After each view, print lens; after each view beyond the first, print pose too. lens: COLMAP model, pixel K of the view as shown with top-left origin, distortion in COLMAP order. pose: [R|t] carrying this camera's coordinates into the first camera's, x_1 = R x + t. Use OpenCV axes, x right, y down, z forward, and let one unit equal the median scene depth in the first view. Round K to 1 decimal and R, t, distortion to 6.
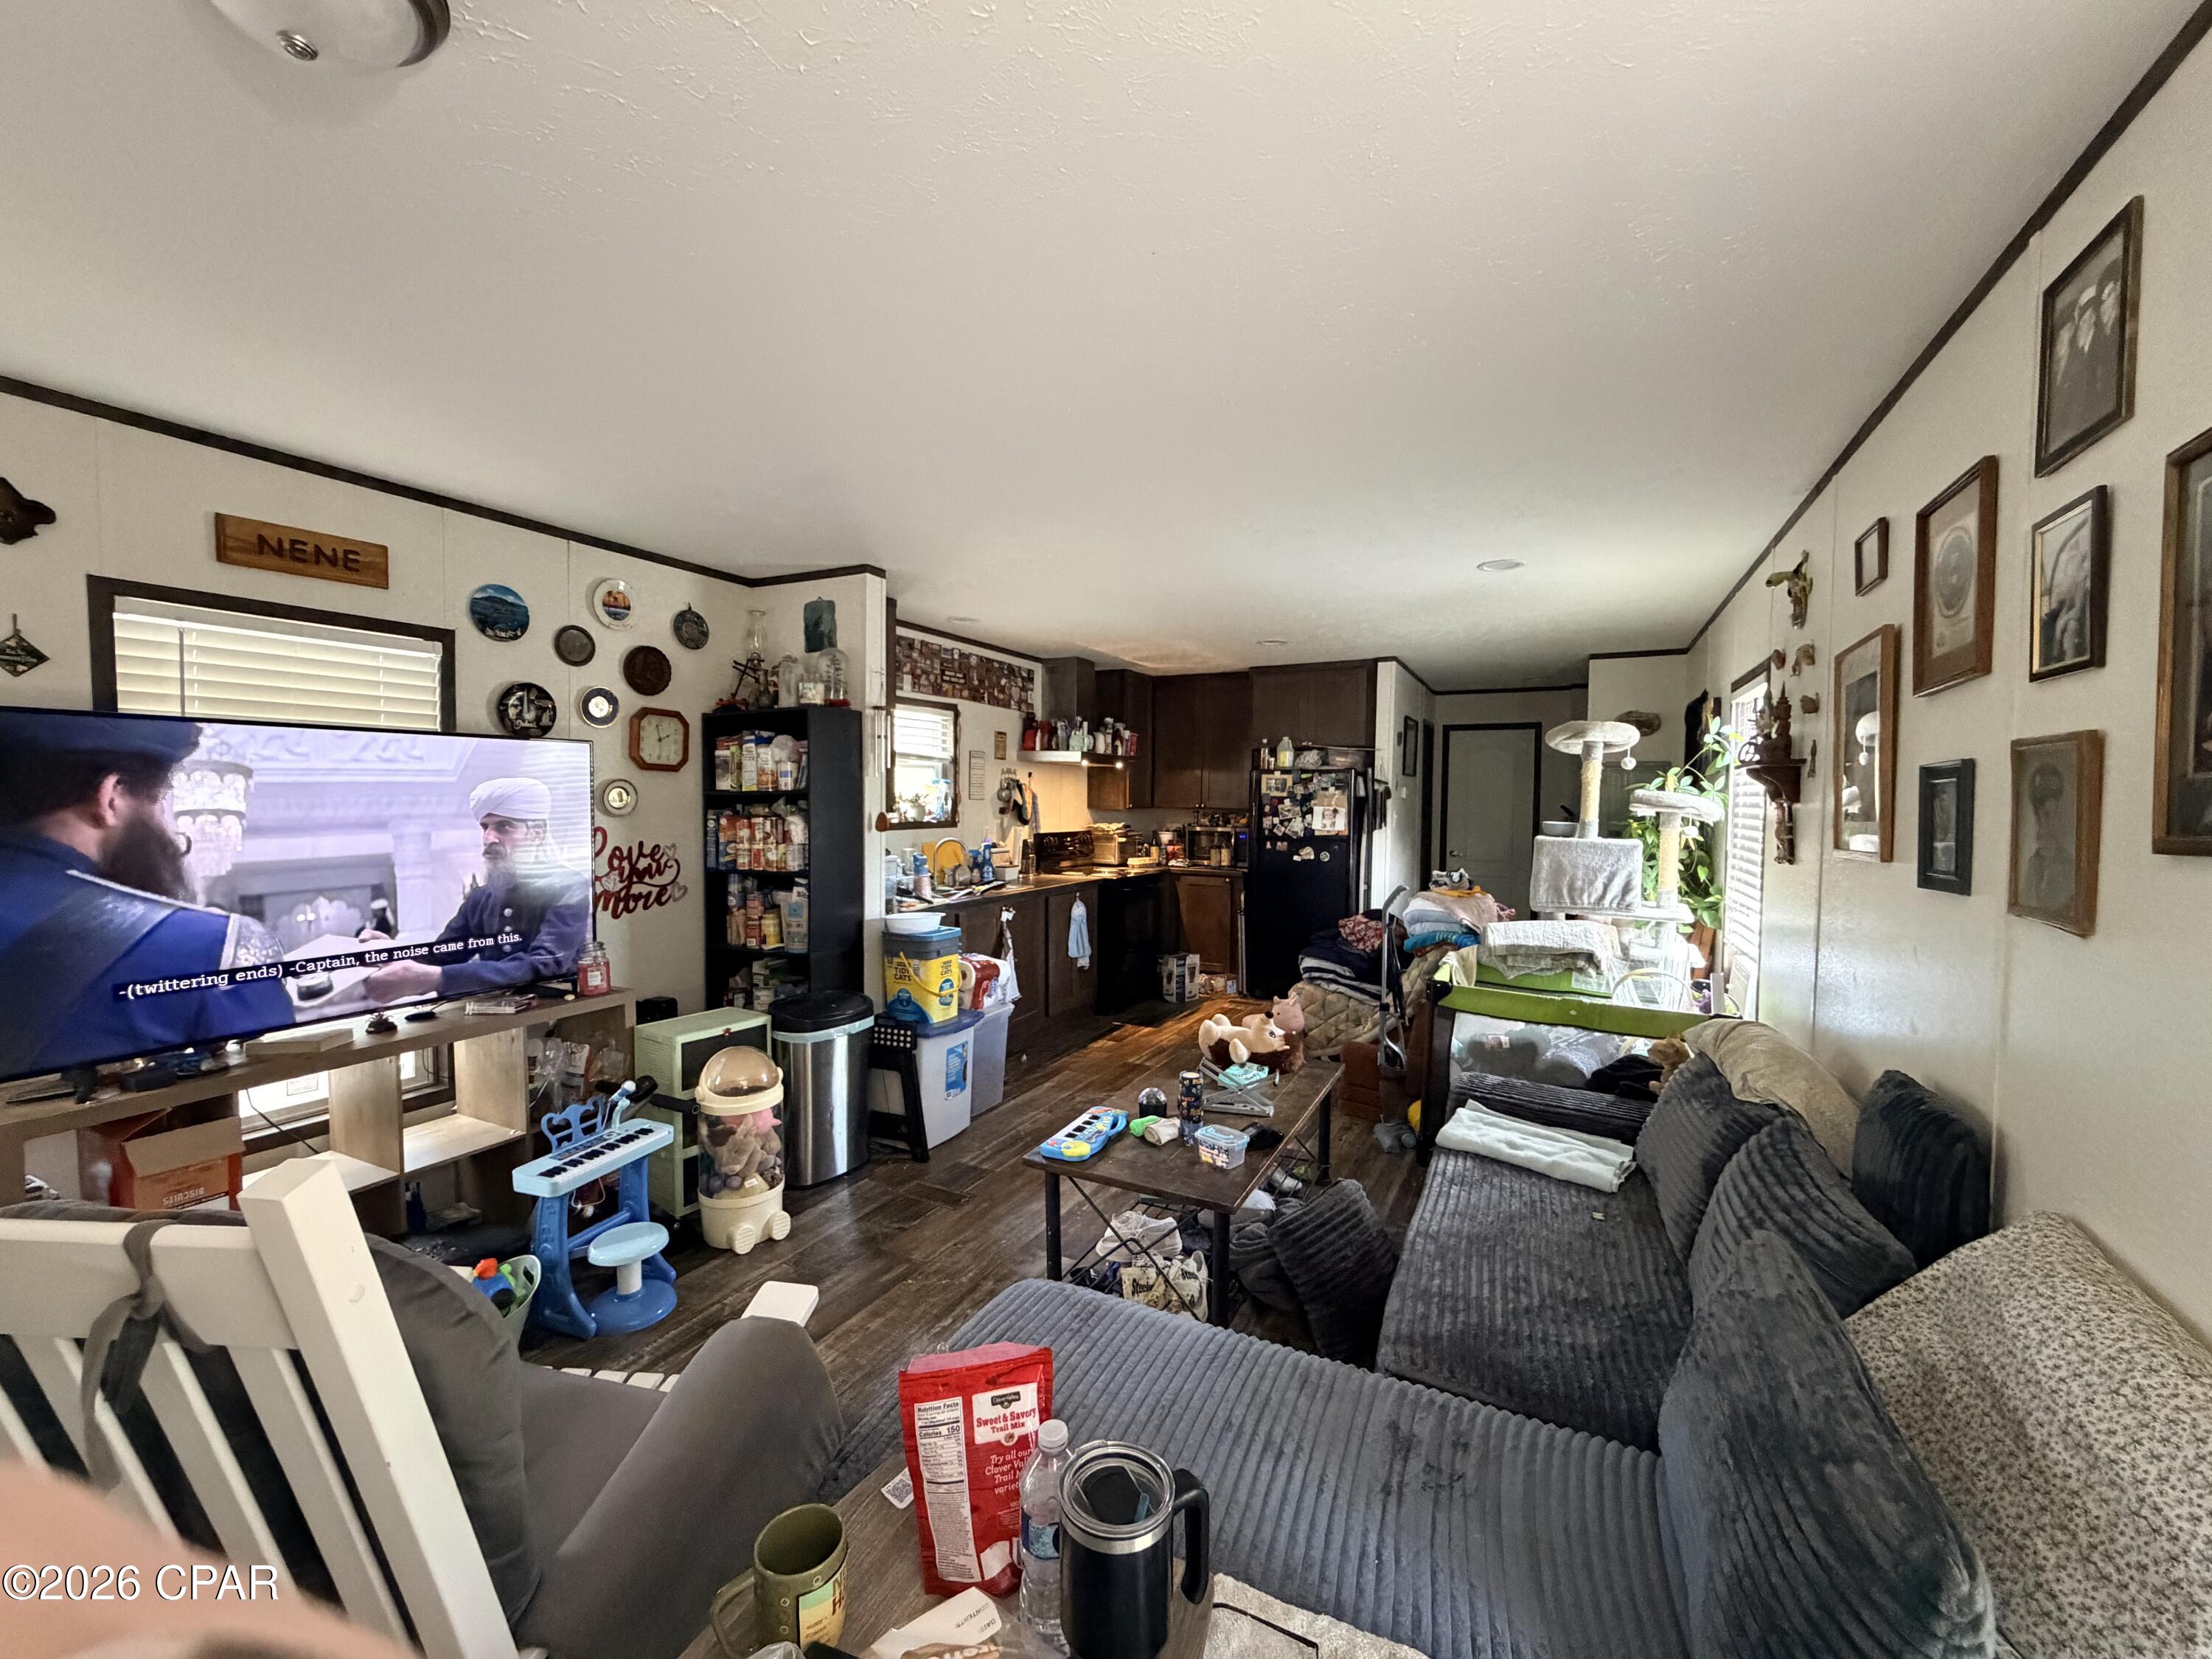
lens RADIAL K [[888.5, 0, 1097.2], [0, 888.5, 828.9], [0, 0, 1]] dist [0.003481, -0.000261]
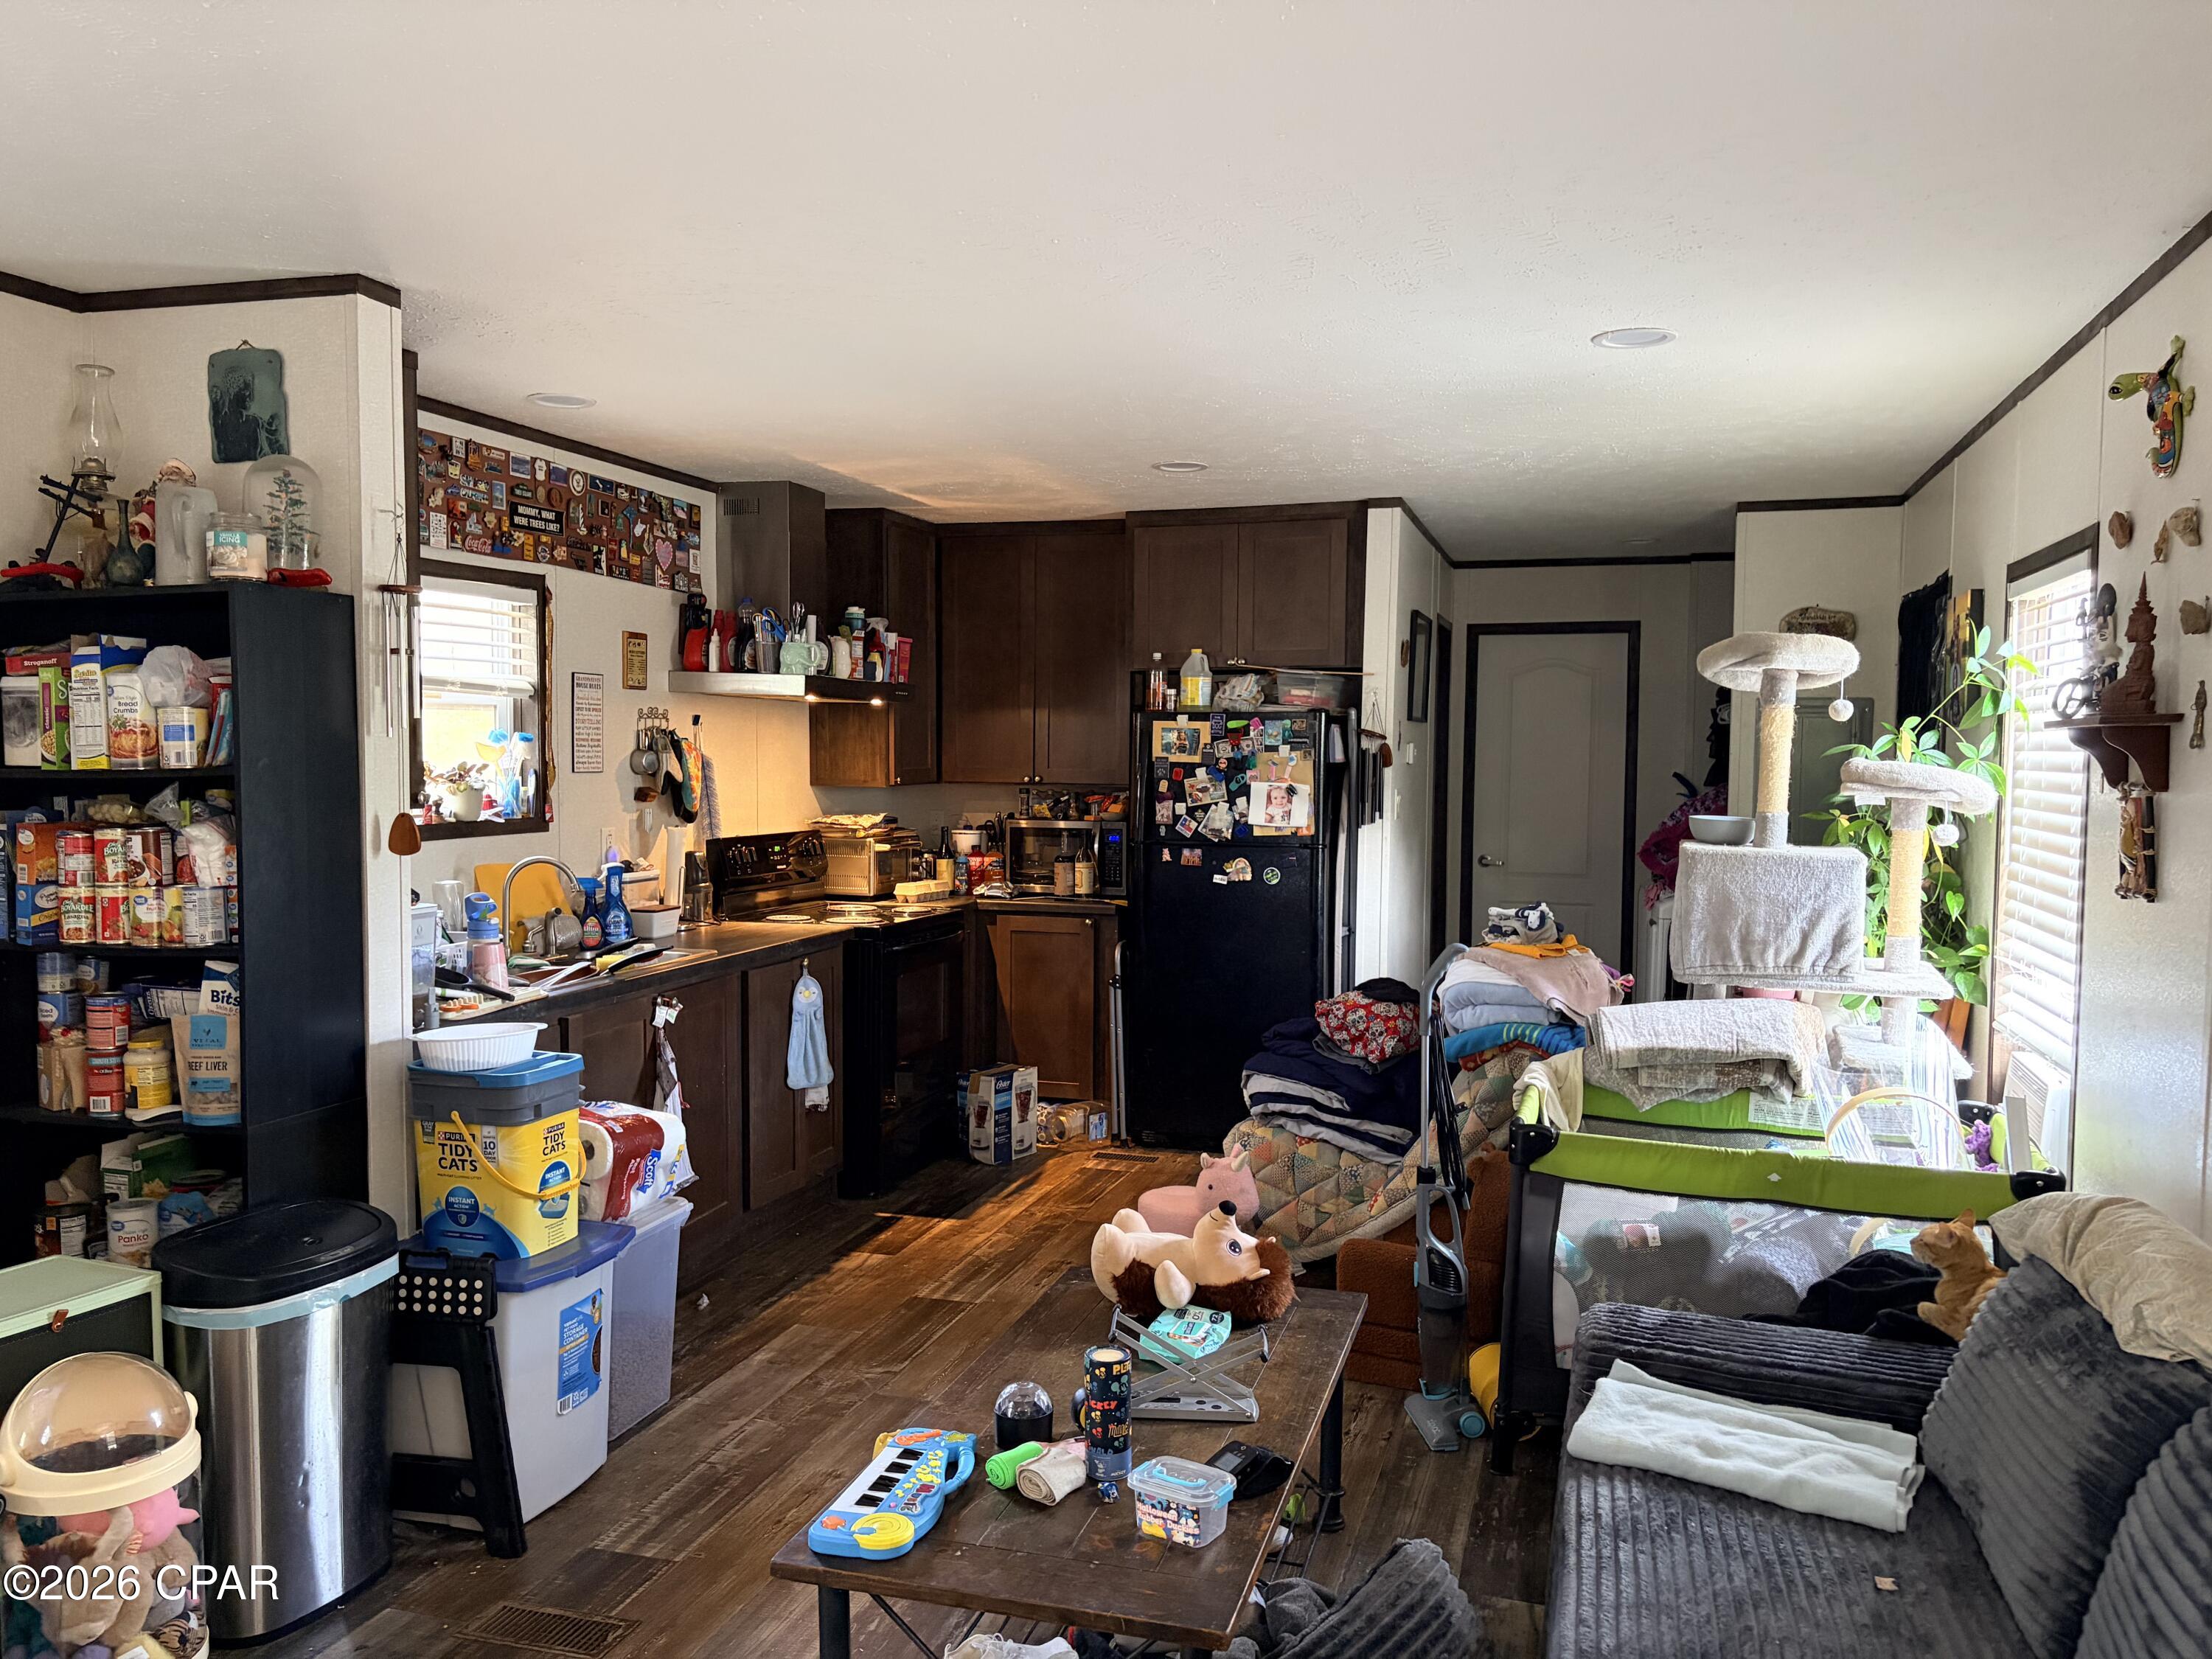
lens RADIAL K [[1681.2, 0, 1101.2], [0, 1681.2, 843.8], [0, 0, 1]] dist [0.066755, -0.071068]
pose [[0.982440, -0.012866, 0.186134, -0.048656], [0.008515, 0.999672, 0.024155, -0.021181], [-0.186384, -0.022146, 0.982227, 0.056225]]
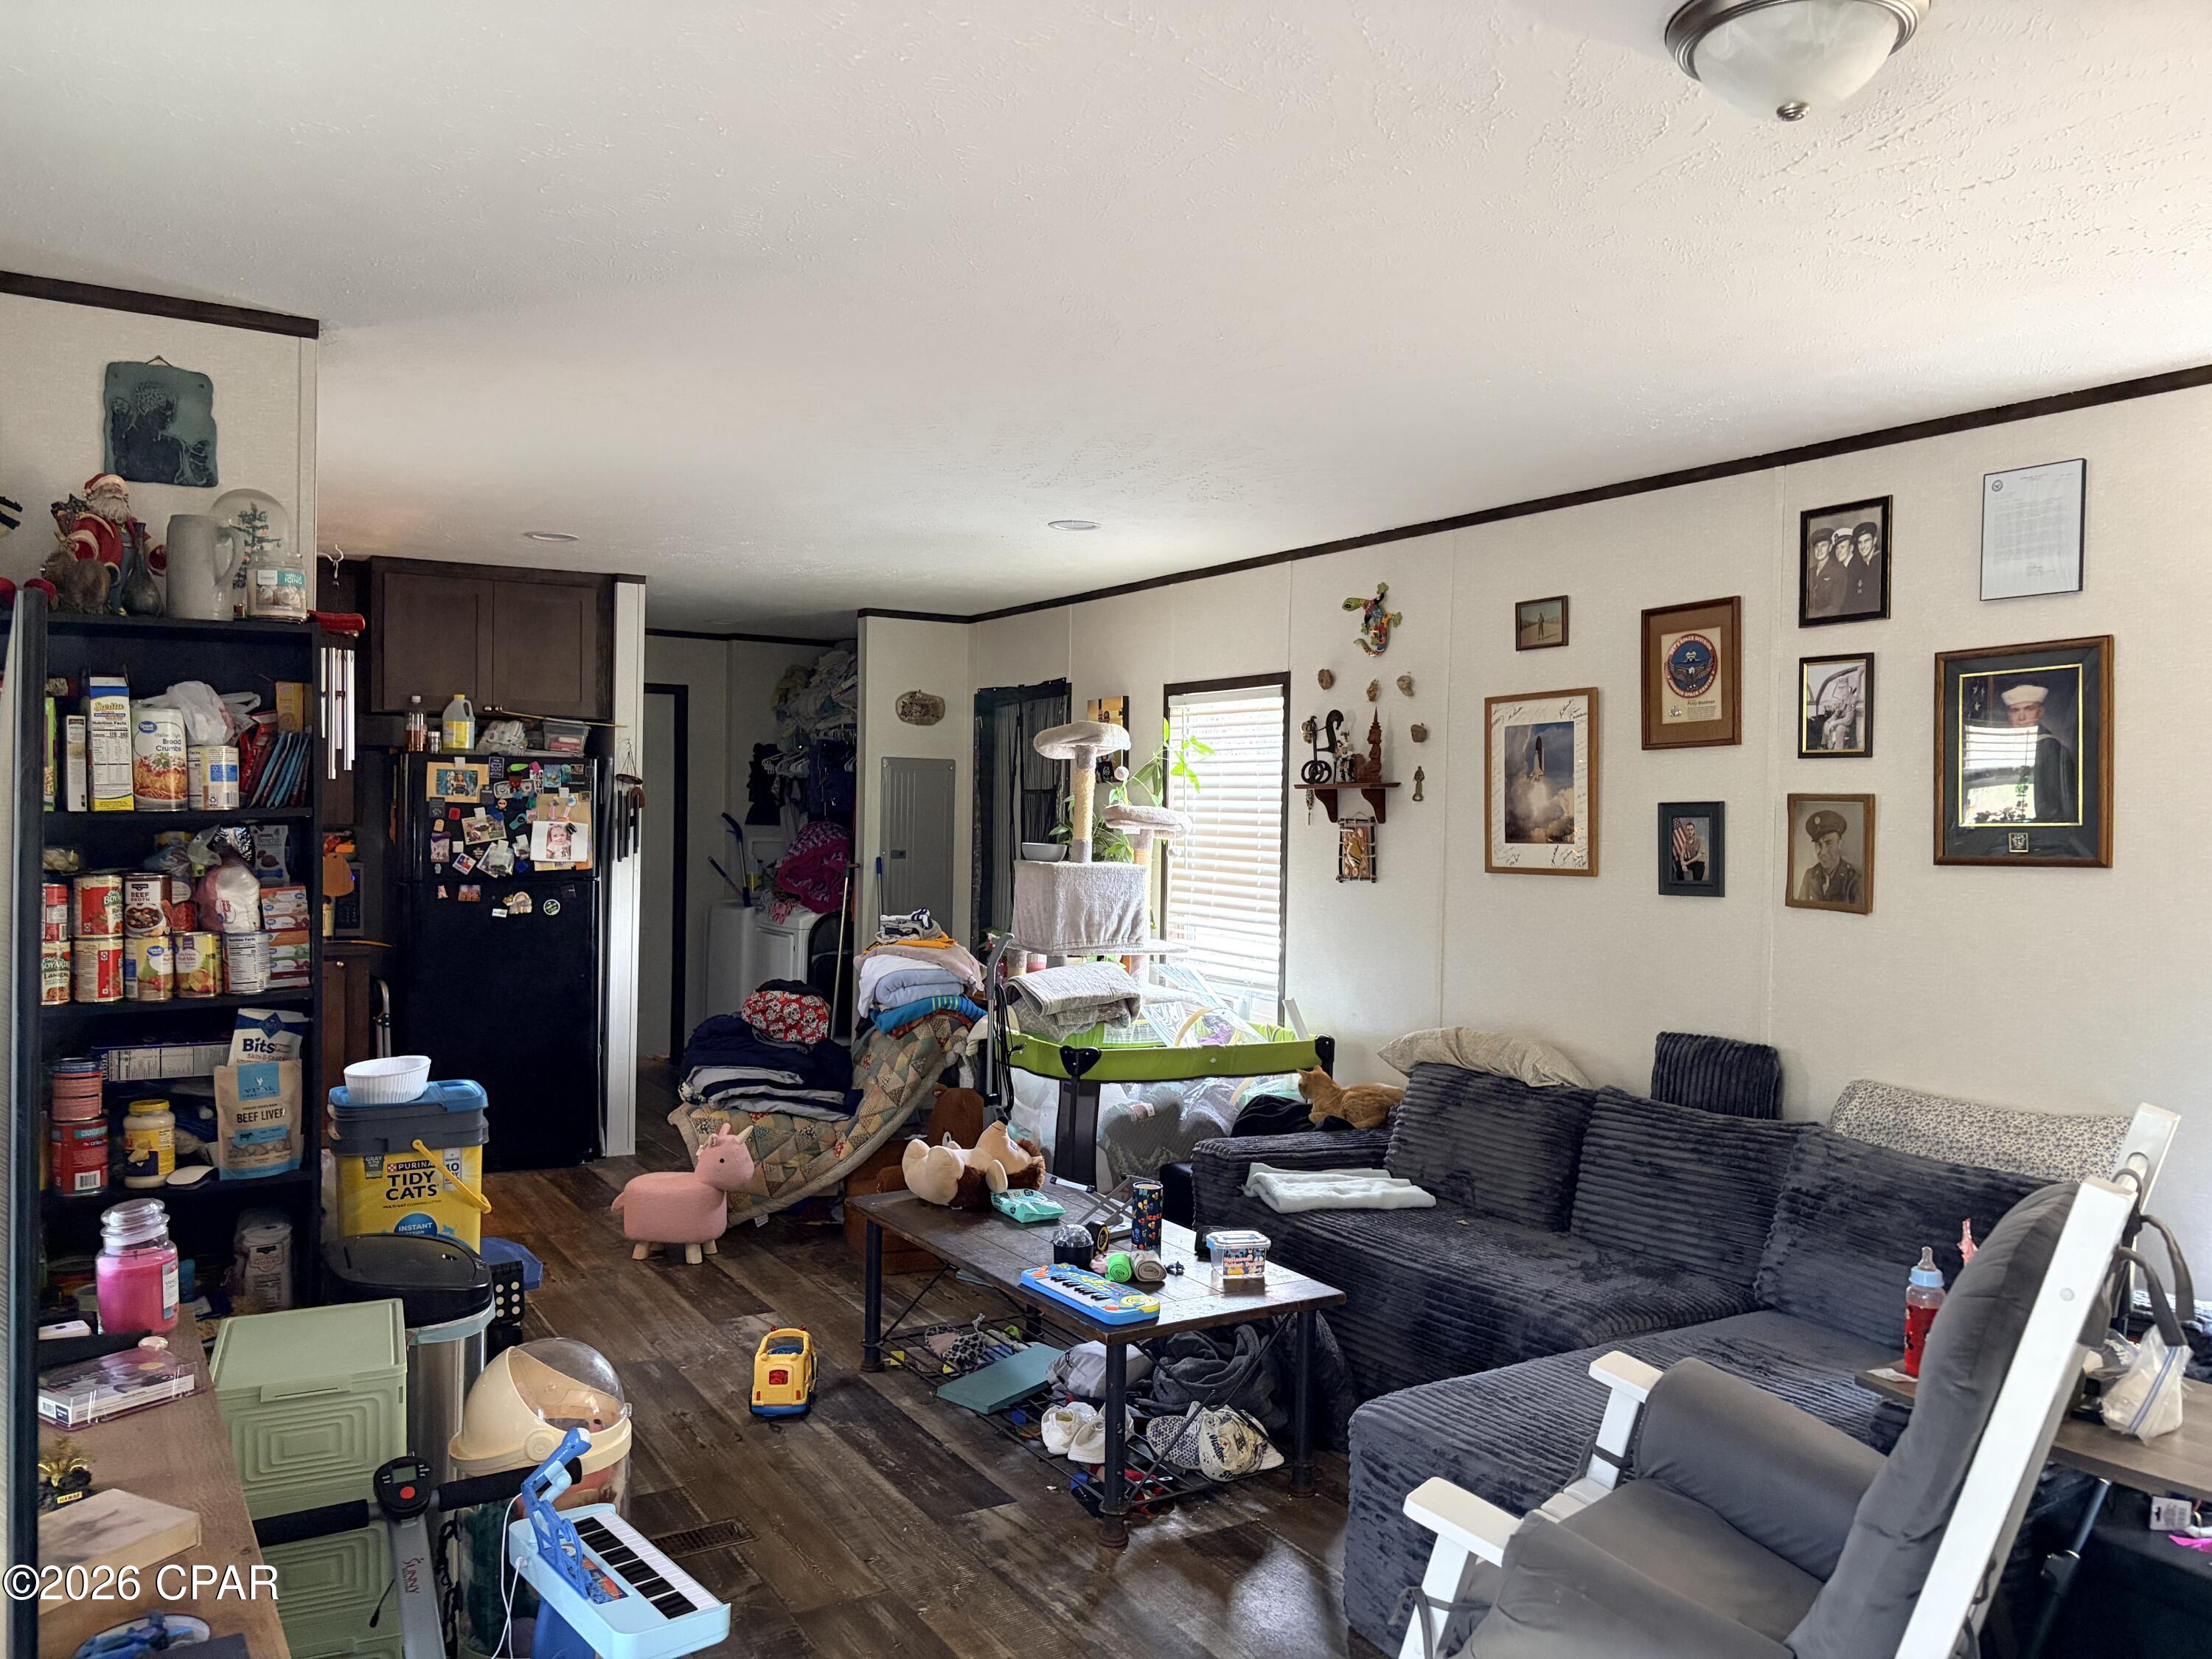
lens RADIAL K [[1681.2, 0, 1116.4], [0, 1681.2, 833.2], [0, 0, 1]] dist [0.066755, -0.071068]
pose [[0.513379, -0.015821, 0.858016, -0.804833], [0.019307, 0.999790, 0.006883, -0.028028], [-0.857945, 0.013032, 0.513576, 0.187306]]
